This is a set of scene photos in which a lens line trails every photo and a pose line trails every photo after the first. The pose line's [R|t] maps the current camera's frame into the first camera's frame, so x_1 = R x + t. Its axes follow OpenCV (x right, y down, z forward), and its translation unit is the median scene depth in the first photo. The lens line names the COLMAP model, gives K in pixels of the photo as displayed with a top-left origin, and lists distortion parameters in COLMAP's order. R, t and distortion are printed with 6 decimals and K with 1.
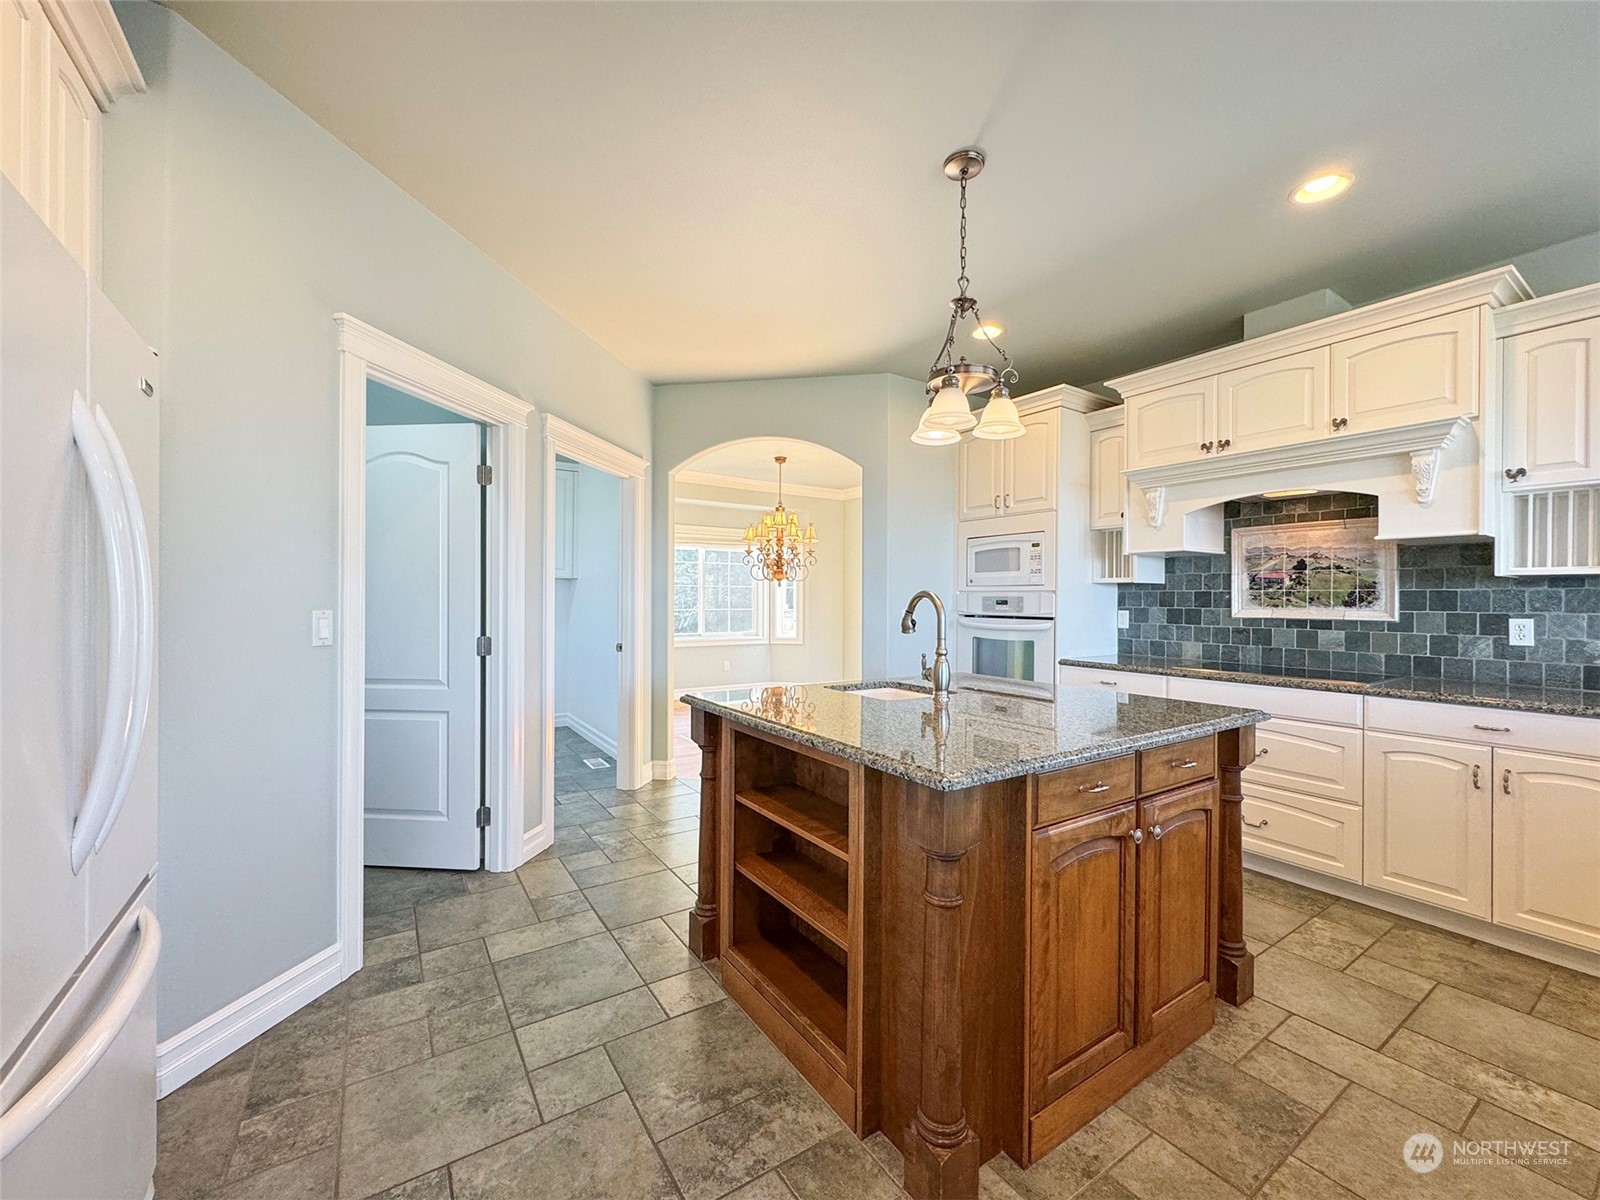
lens RADIAL K [[643.5, 0, 778.9], [0, 643.5, 604.2], [0, 0, 1]] dist [-0.000494, -0.000105]
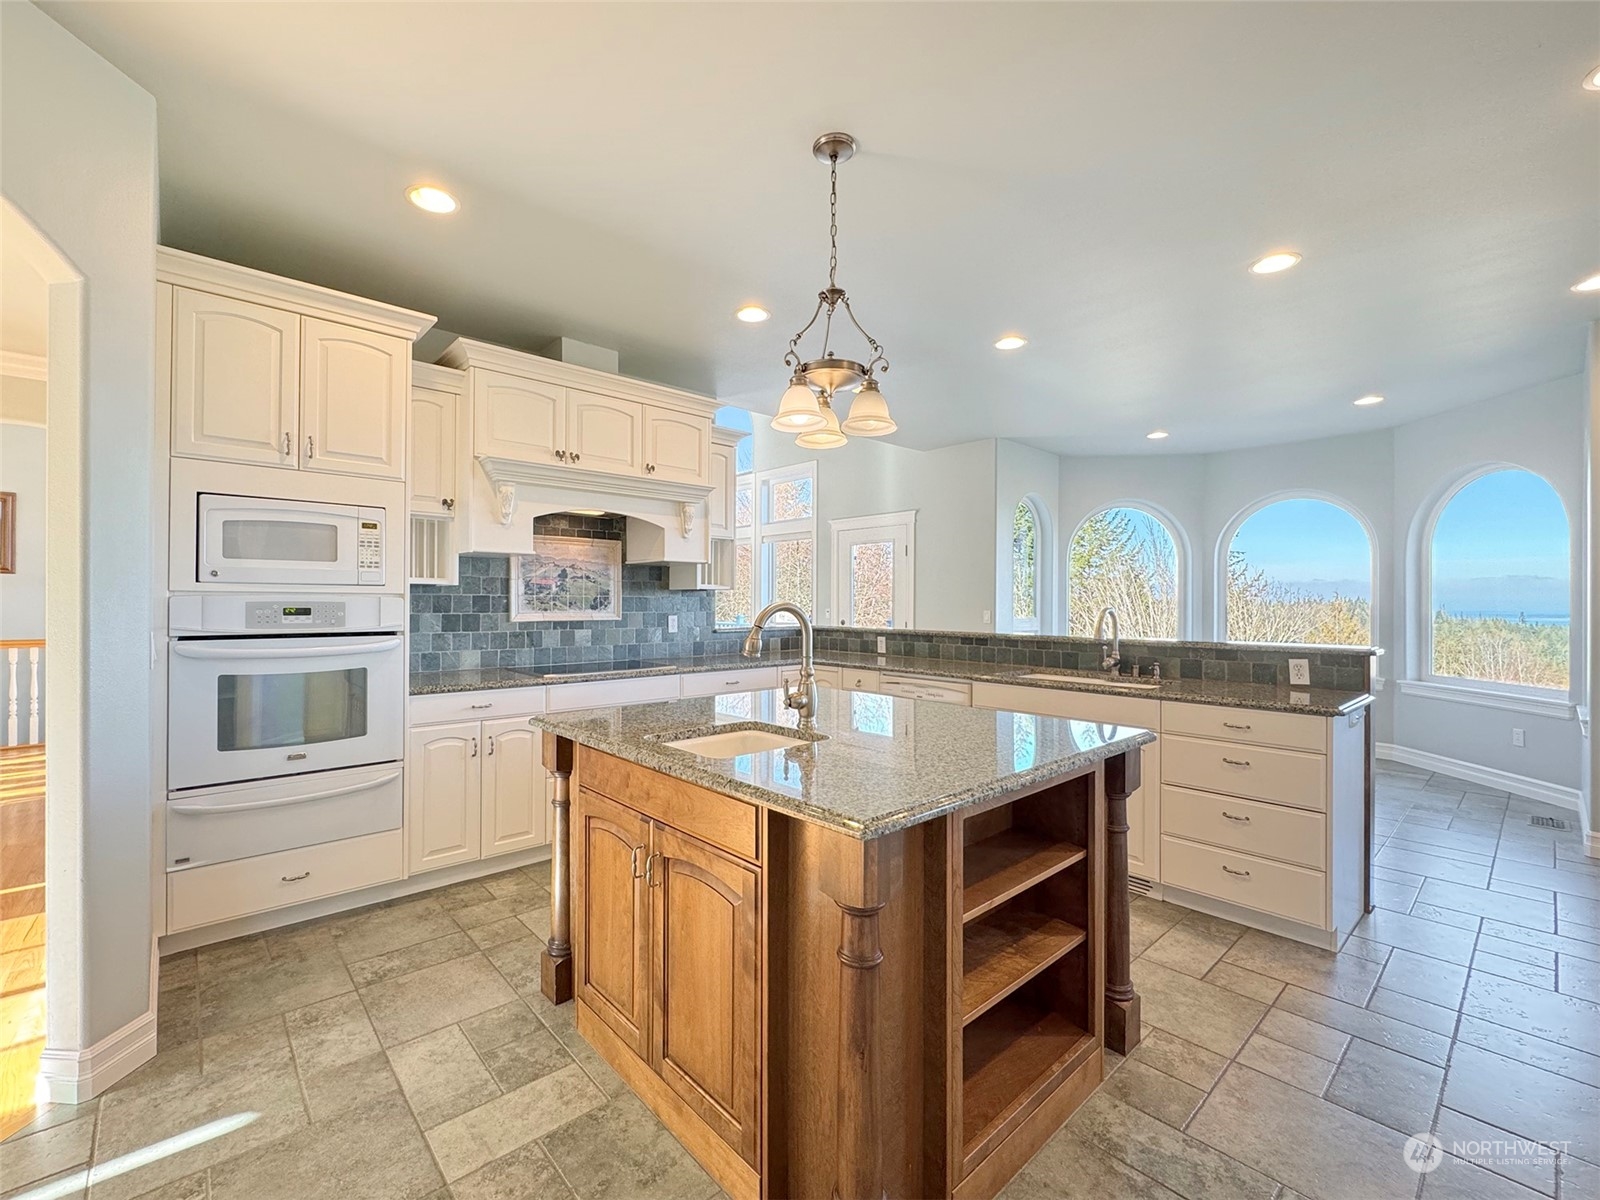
lens RADIAL K [[676.2, 0, 800.0], [0, 676.2, 600.0], [0, 0, 1]] dist [-0.000914, -0.000081]
pose [[-0.167165, -0.003519, 0.985923, -0.471913], [0.004721, 0.999979, 0.004369, -0.018544], [-0.985918, 0.005385, -0.167145, 0.842661]]
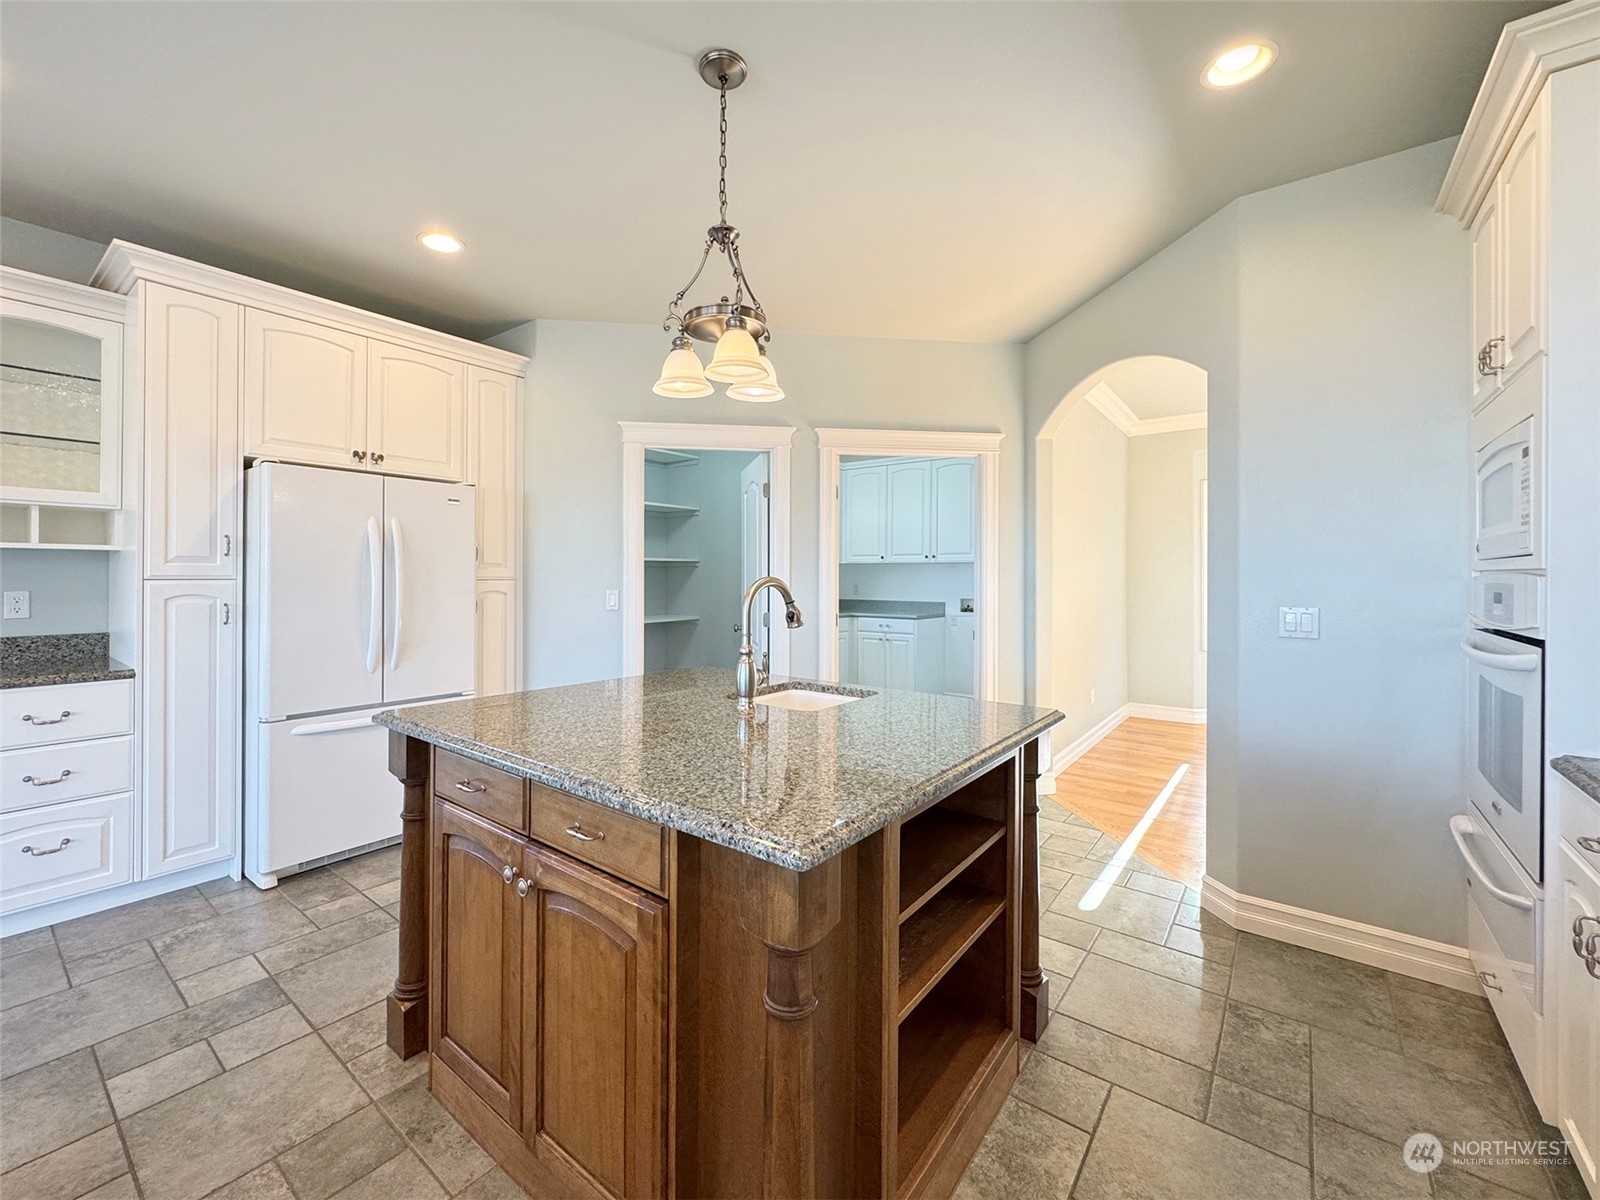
lens RADIAL K [[664.8, 0, 796.7], [0, 664.8, 574.2], [0, 0, 1]] dist [0.000123, -0.000078]
pose [[0.335281, -0.006310, -0.942097, 0.794928], [-0.007089, 0.999932, -0.009220, -0.013337], [0.942092, 0.009770, 0.335213, 0.560465]]
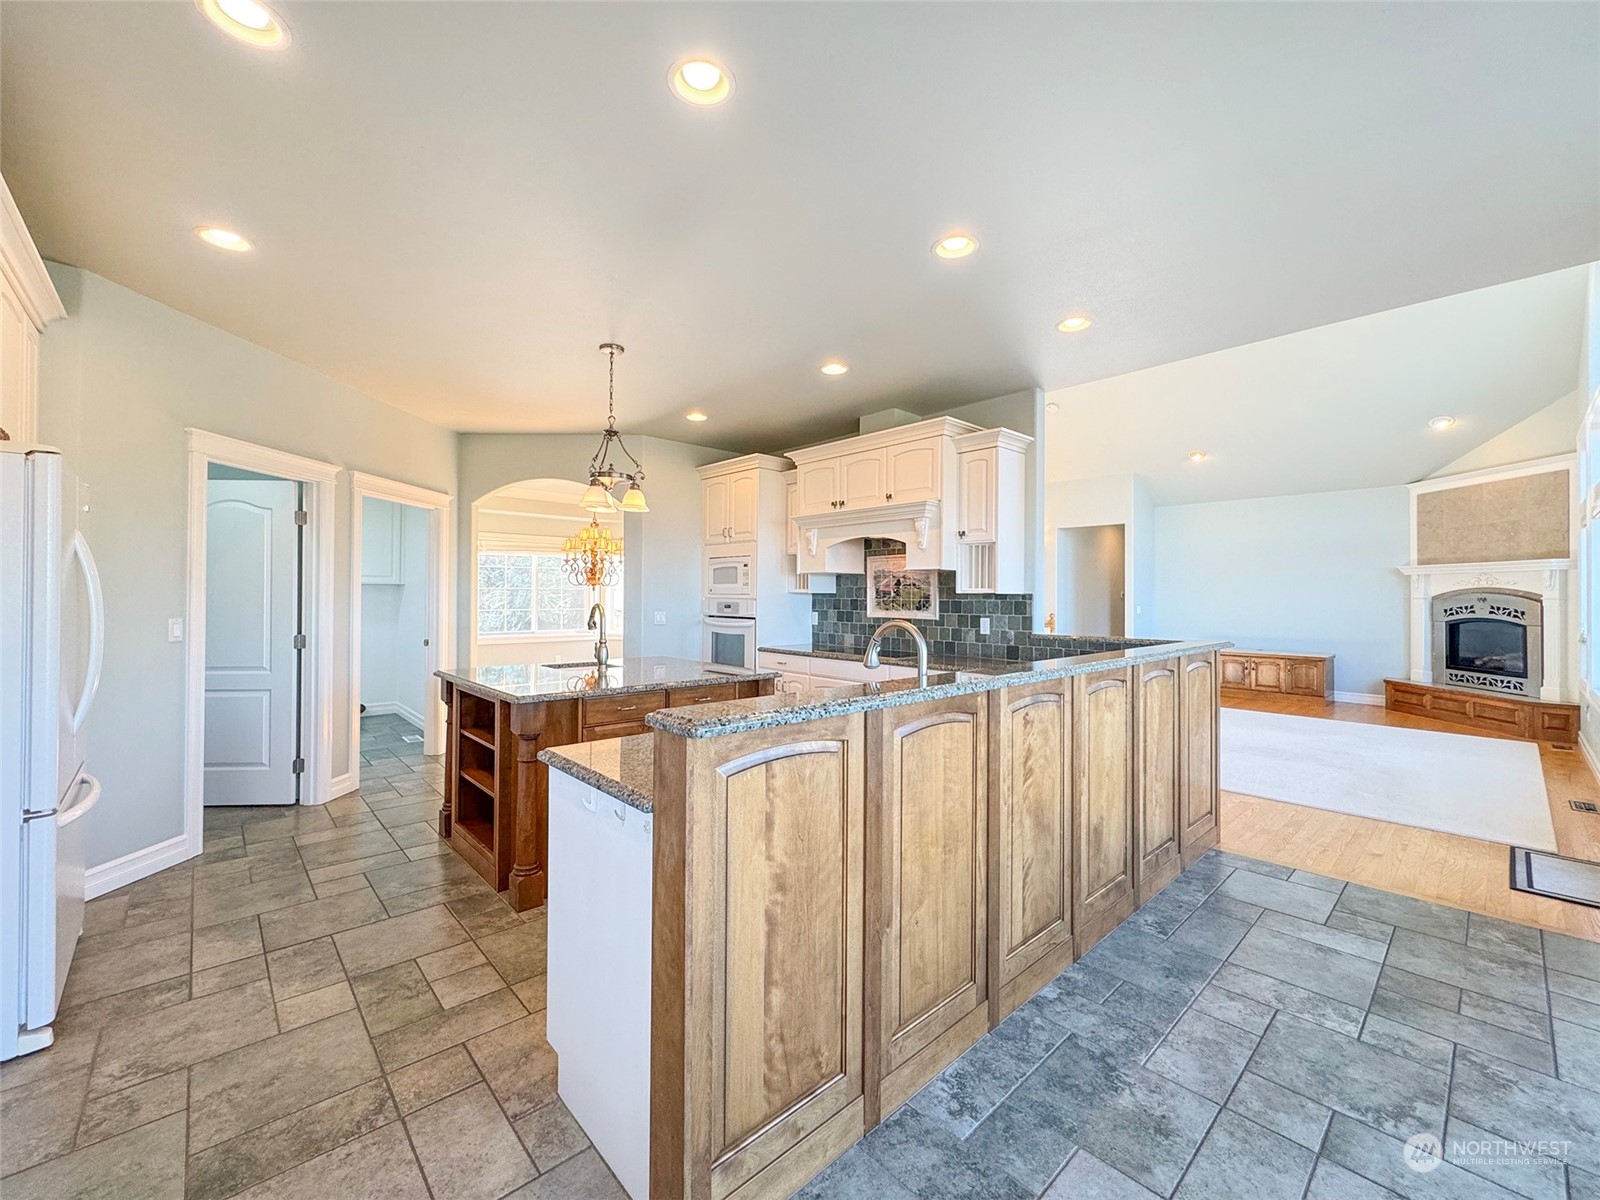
lens RADIAL K [[664.2, 0, 788.0], [0, 664.2, 593.1], [0, 0, 1]] dist [-0.000668, -0.000094]
pose [[0.986599, 0.000268, 0.163162, 0.320012], [0.001278, 0.999955, -0.009373, -0.023117], [-0.163157, 0.009456, 0.986555, -0.539743]]
